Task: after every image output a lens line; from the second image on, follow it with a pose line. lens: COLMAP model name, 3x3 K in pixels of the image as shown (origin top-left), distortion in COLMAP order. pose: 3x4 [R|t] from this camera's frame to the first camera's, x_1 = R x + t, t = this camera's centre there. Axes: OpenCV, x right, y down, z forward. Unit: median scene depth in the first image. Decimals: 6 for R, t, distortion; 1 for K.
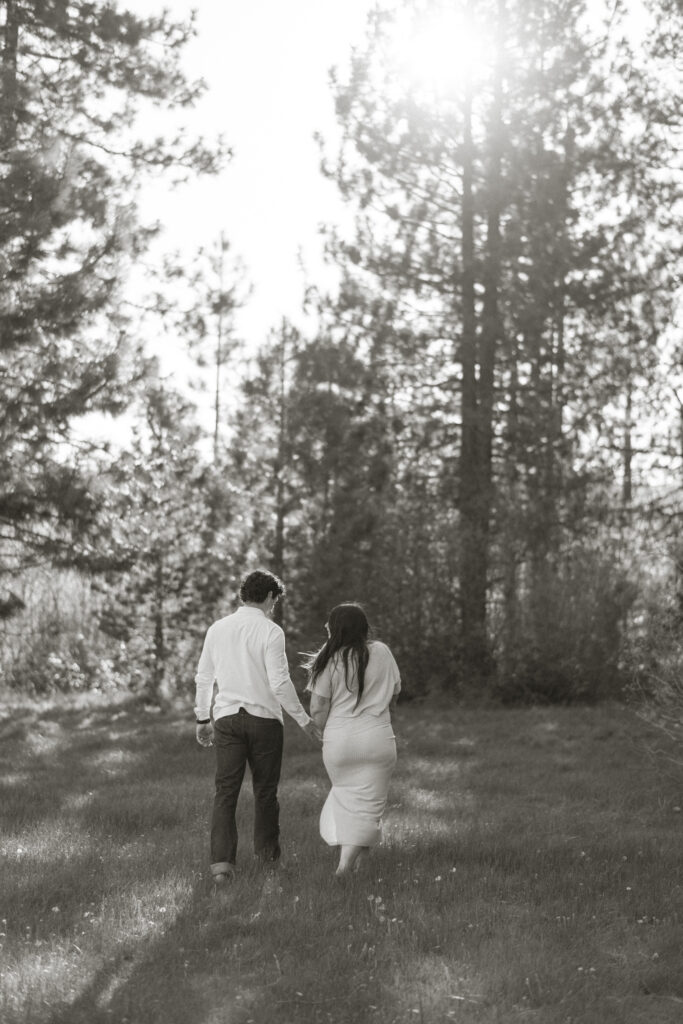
lens RADIAL K [[1639.8, 0, 341.5], [0, 1639.8, 512.0], [0, 0, 1]] dist [-0.012152, 0.044780]
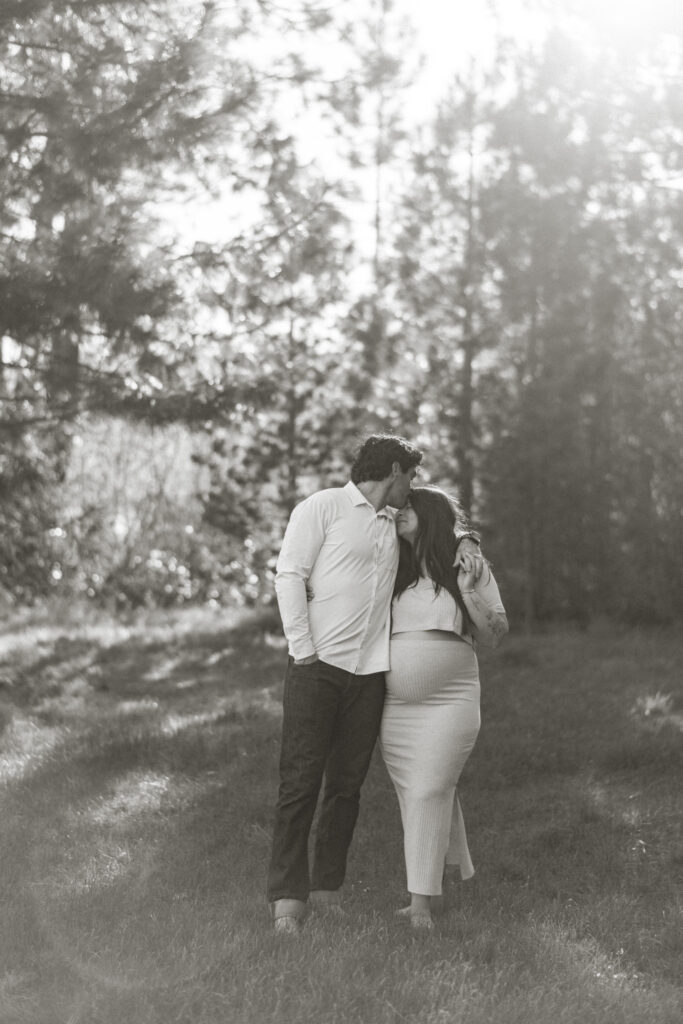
lens RADIAL K [[1639.8, 0, 341.5], [0, 1639.8, 512.0], [0, 0, 1]] dist [-0.012152, 0.044780]
pose [[0.994790, -0.001015, -0.101939, -0.020369], [0.007943, 0.997683, 0.067572, 0.021712], [0.101634, -0.068030, 0.992493, 0.315599]]
